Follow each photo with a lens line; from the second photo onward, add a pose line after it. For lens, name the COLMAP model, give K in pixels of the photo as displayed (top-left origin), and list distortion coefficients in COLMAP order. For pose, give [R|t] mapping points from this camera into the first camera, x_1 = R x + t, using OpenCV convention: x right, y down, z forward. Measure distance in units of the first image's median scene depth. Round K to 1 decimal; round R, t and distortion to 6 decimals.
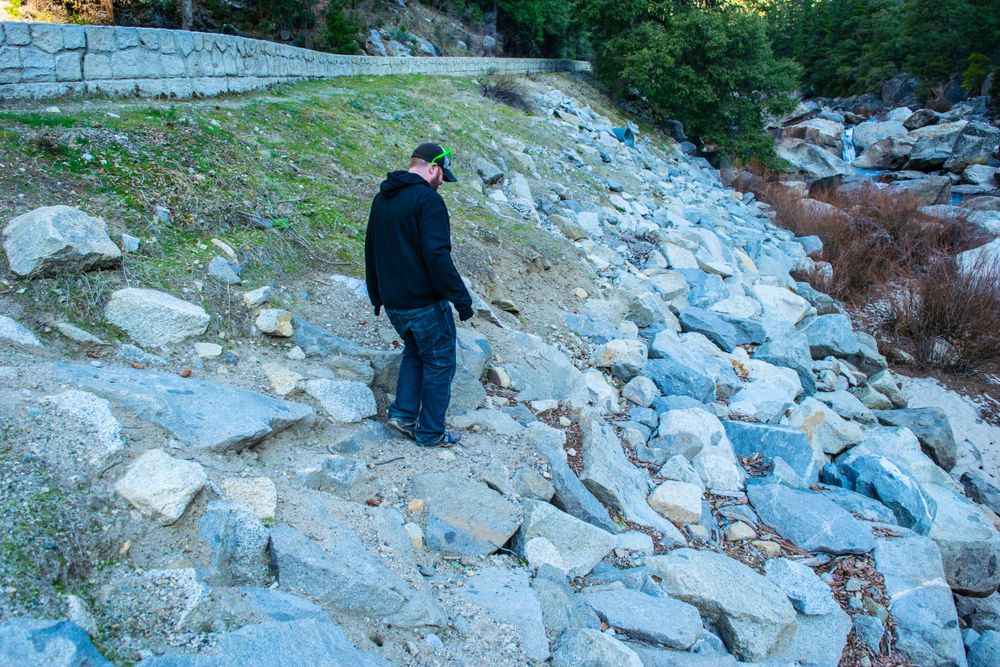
lens RADIAL K [[775.6, 0, 500.0], [0, 775.6, 333.5], [0, 0, 1]] dist [-0.102099, 0.022204]
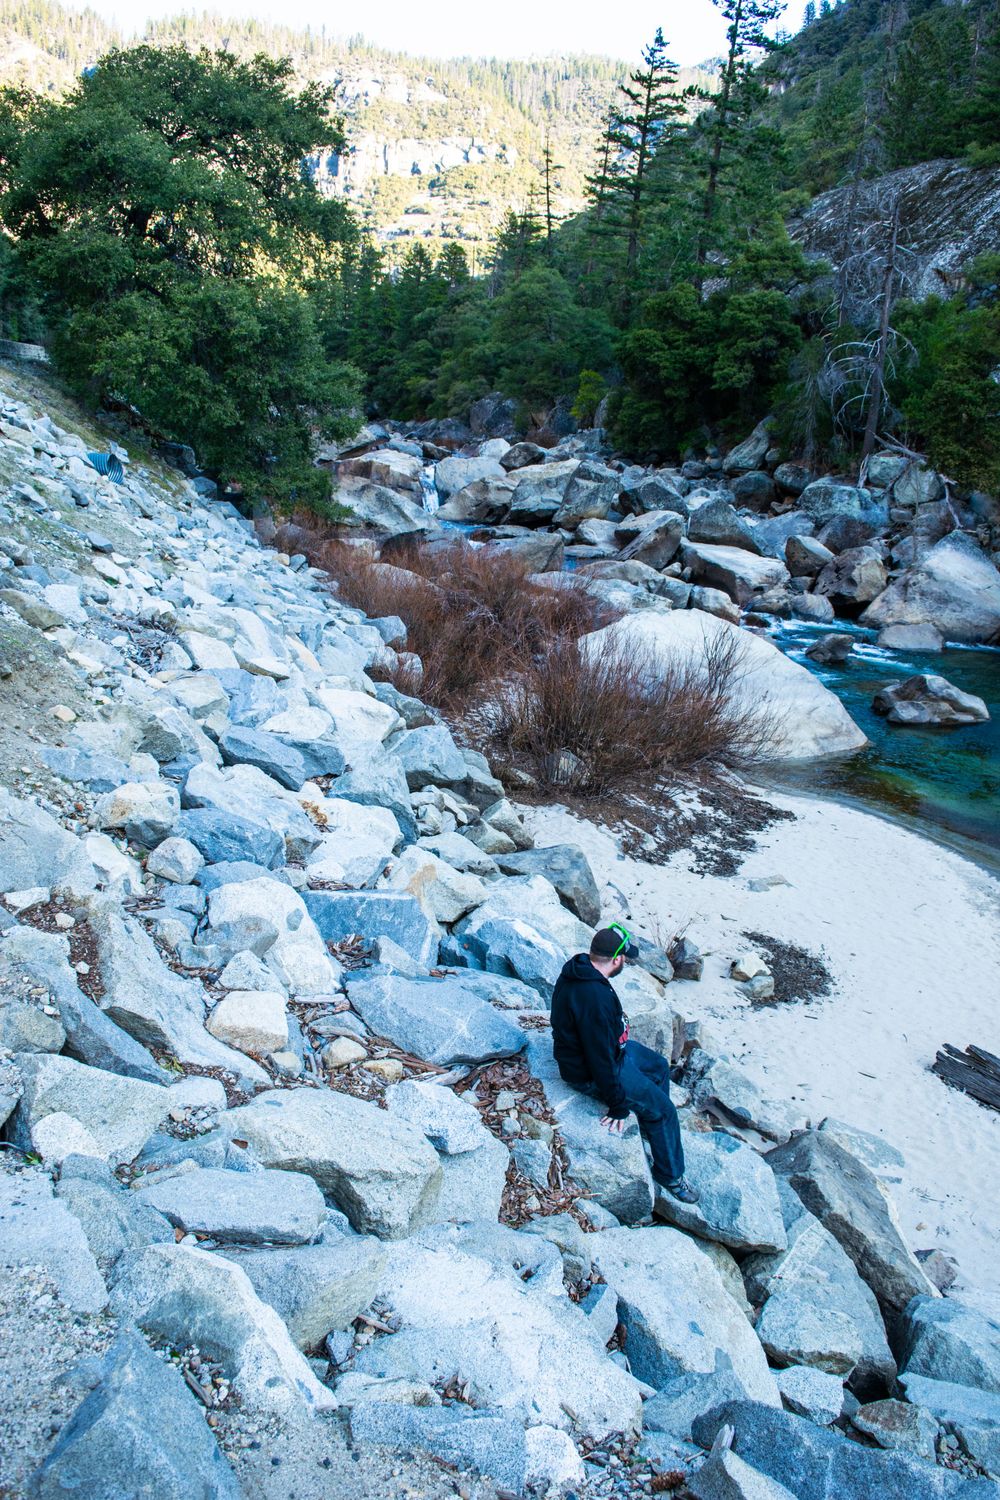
lens RADIAL K [[1163.4, 0, 498.6], [0, 1163.4, 766.2], [0, 0, 1]] dist [-0.102099, 0.022204]
pose [[0.885381, -0.062084, 0.460701, -0.011477], [0.061690, 0.997968, 0.015930, -0.001872], [-0.460754, 0.014316, 0.887412, 0.007250]]
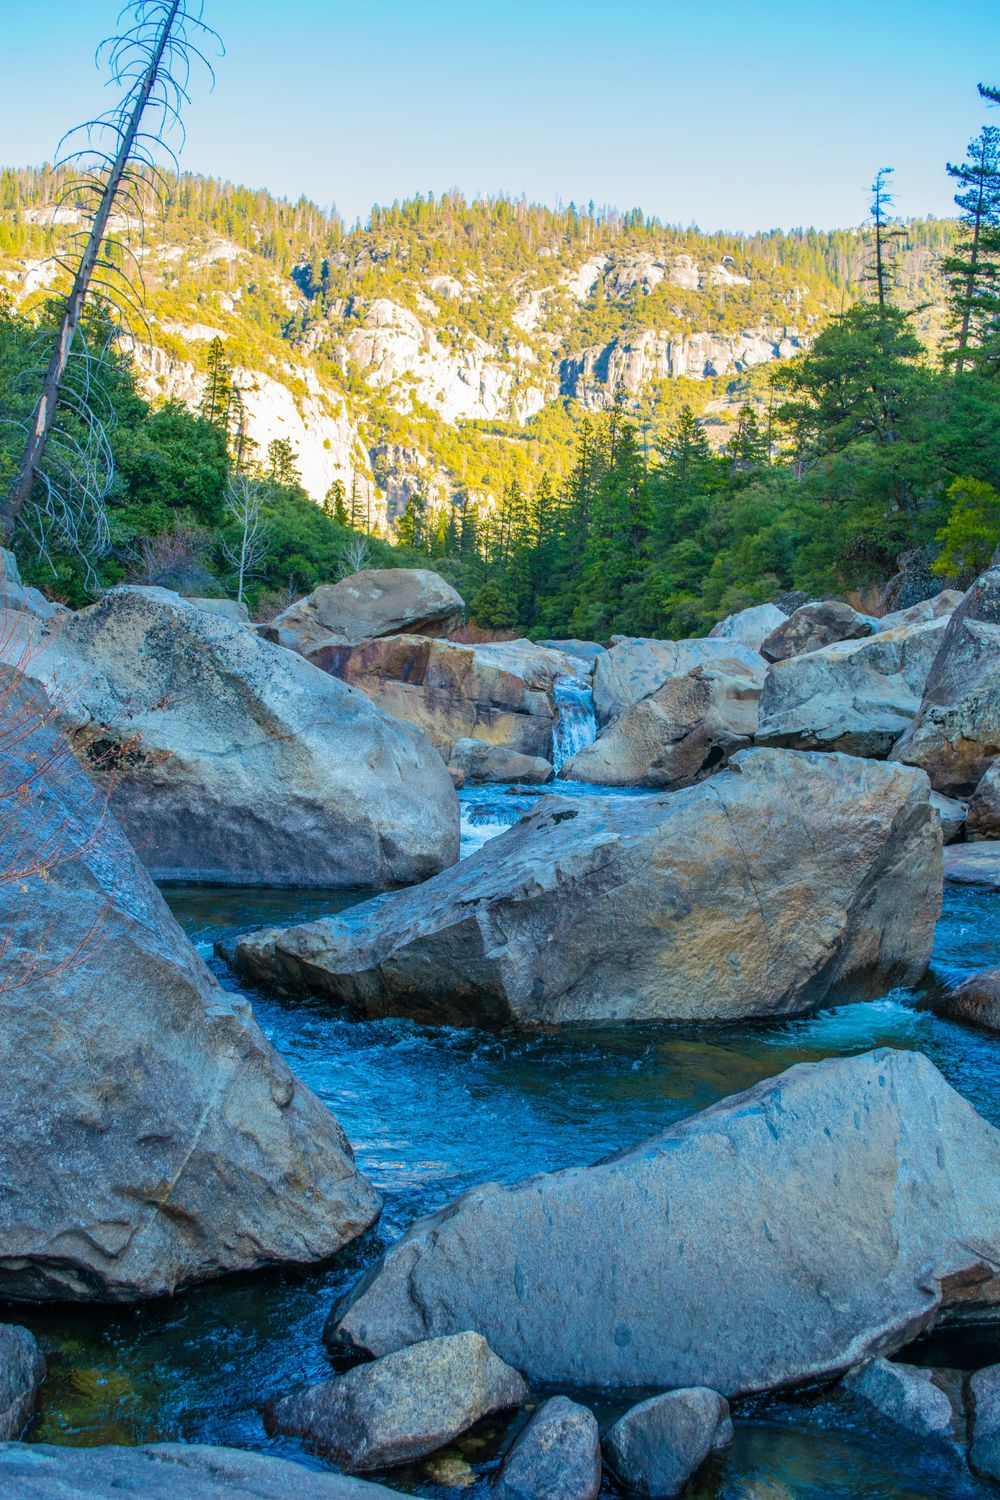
lens RADIAL K [[1620.5, 0, 500.0], [0, 1620.5, 750.0], [0, 0, 1]] dist [-0.050149, 0.014210]
pose [[0.959684, 0.045830, 0.277319, 1.693156], [0.025199, 0.968617, -0.247279, -0.539733], [-0.279948, 0.244298, 0.928411, 2.840623]]
